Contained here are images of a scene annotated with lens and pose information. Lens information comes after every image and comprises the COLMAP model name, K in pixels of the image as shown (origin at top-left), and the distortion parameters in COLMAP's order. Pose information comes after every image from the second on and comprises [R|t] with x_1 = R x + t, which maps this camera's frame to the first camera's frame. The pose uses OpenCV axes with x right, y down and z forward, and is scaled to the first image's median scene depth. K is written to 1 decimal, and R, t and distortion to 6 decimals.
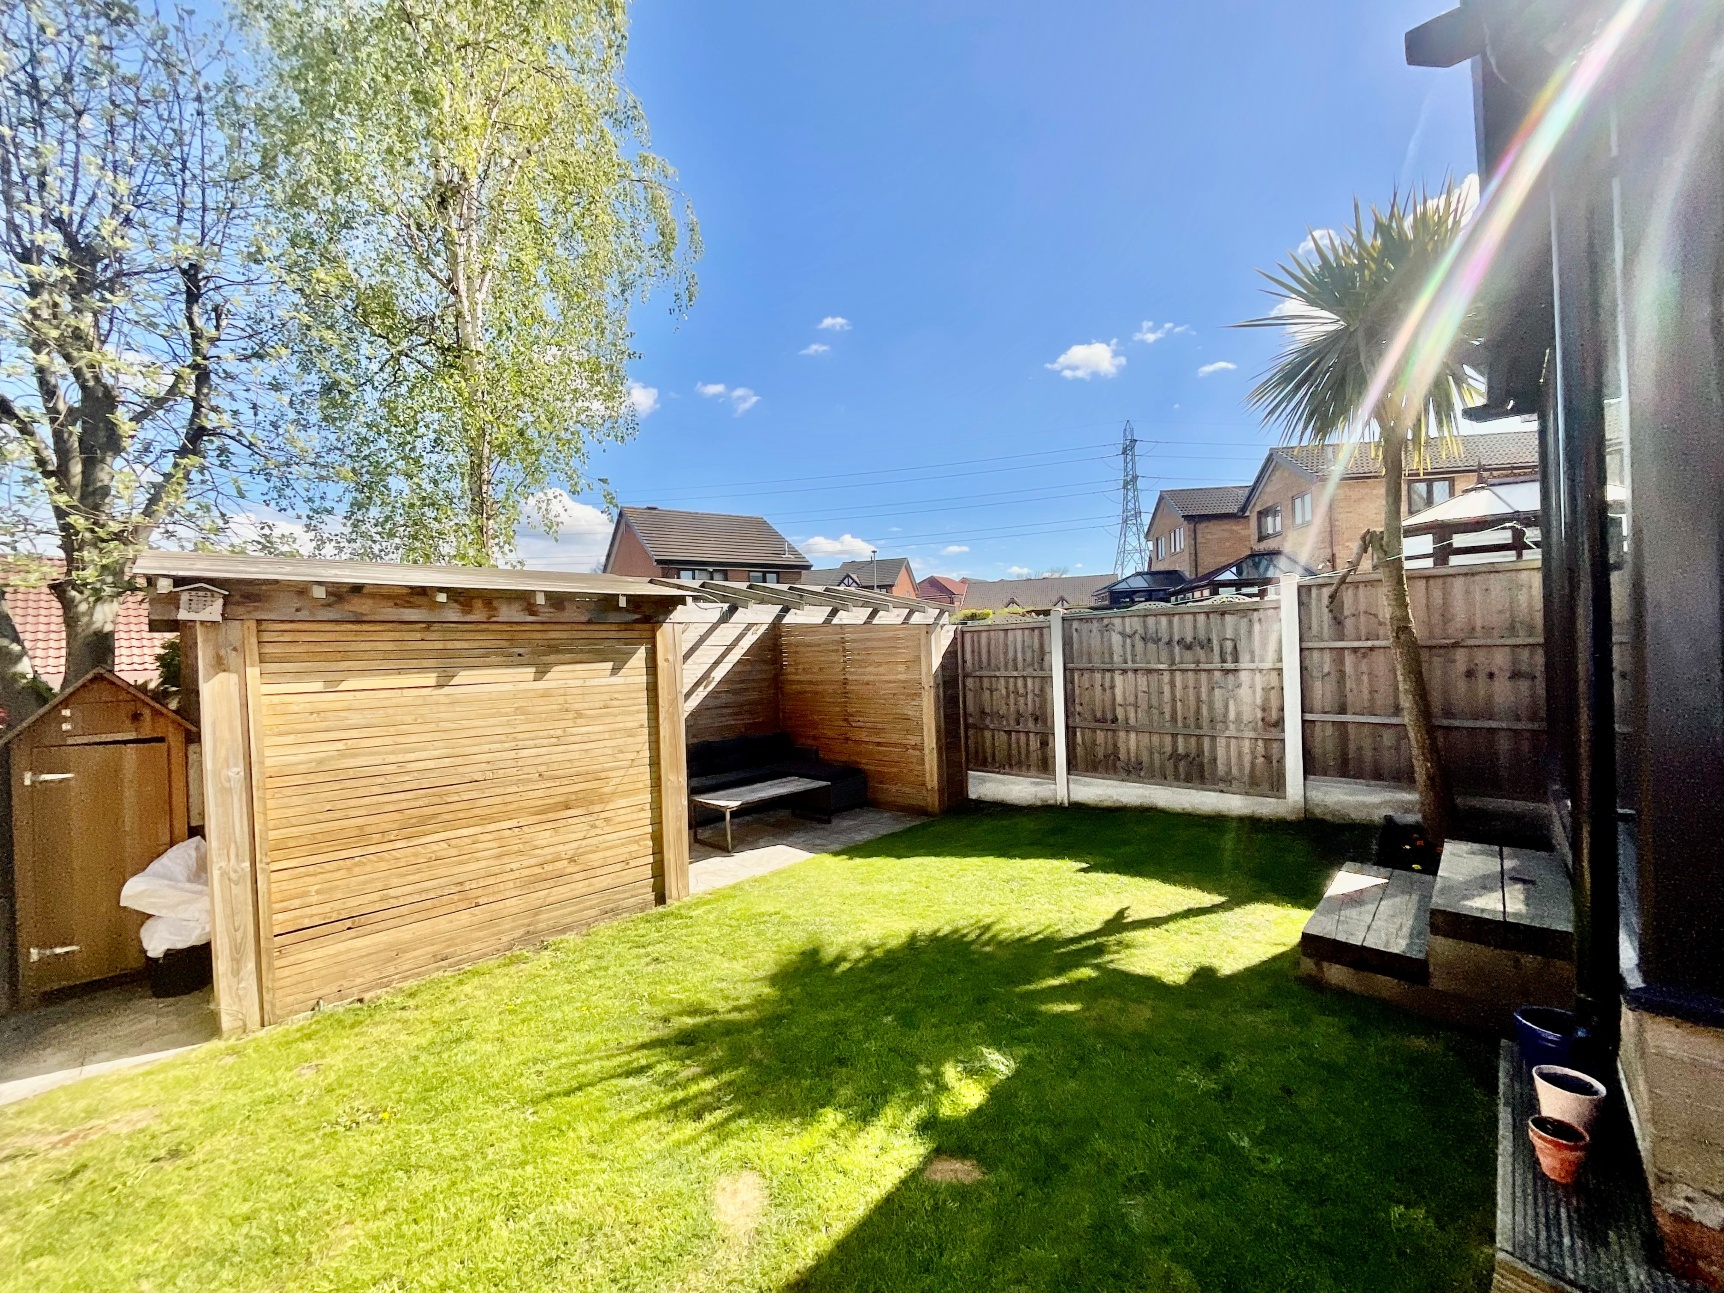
lens RADIAL K [[701.7, 0, 868.9], [0, 701.7, 646.1], [0, 0, 1]] dist [-0.001249, 0.000410]
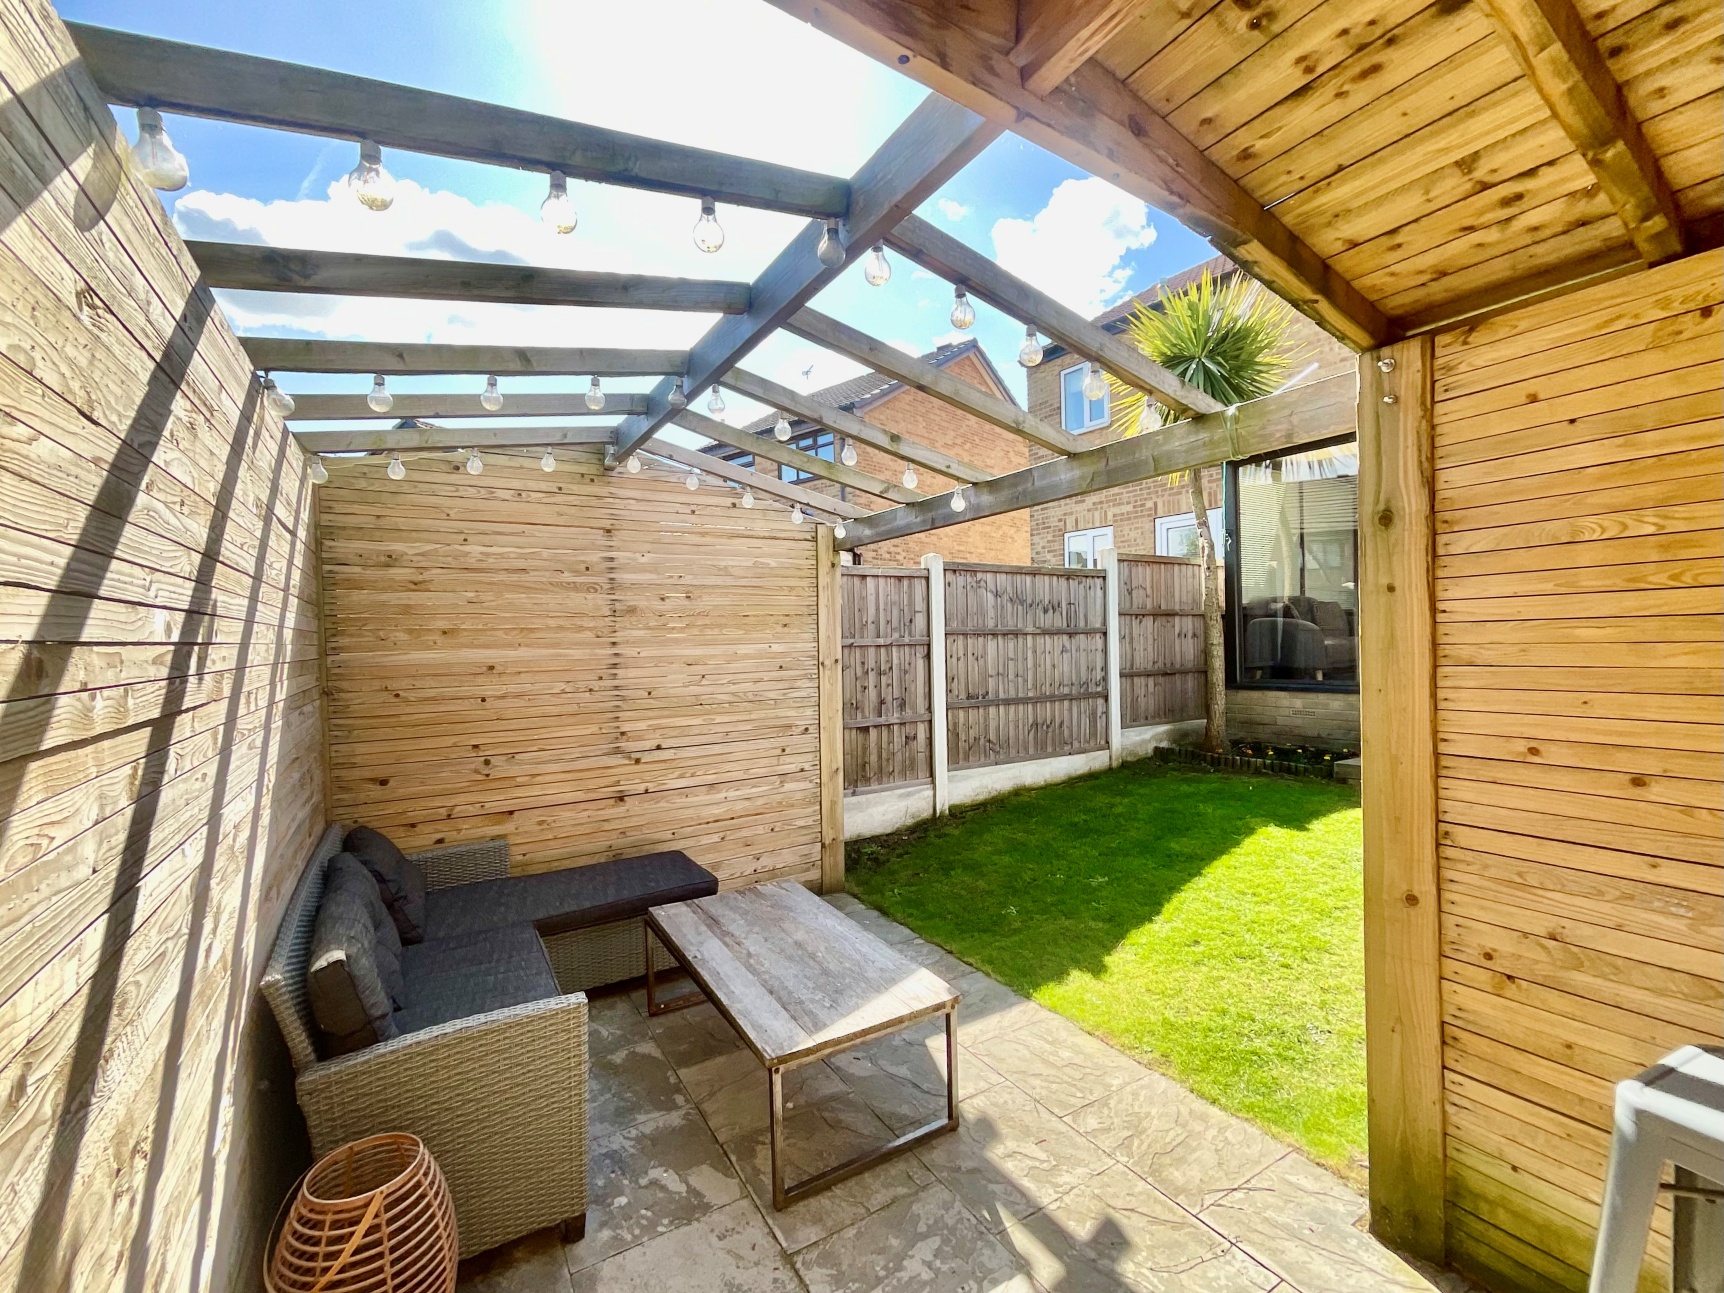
lens RADIAL K [[754.0, 0, 862.0], [0, 754.0, 646.5], [0, 0, 1]] dist [-0.000704, 0.000095]
pose [[0.229914, 0.022061, 0.972961, -0.582277], [0.013653, 0.999572, -0.025891, 0.072136], [-0.973115, 0.019236, 0.229514, 0.972800]]
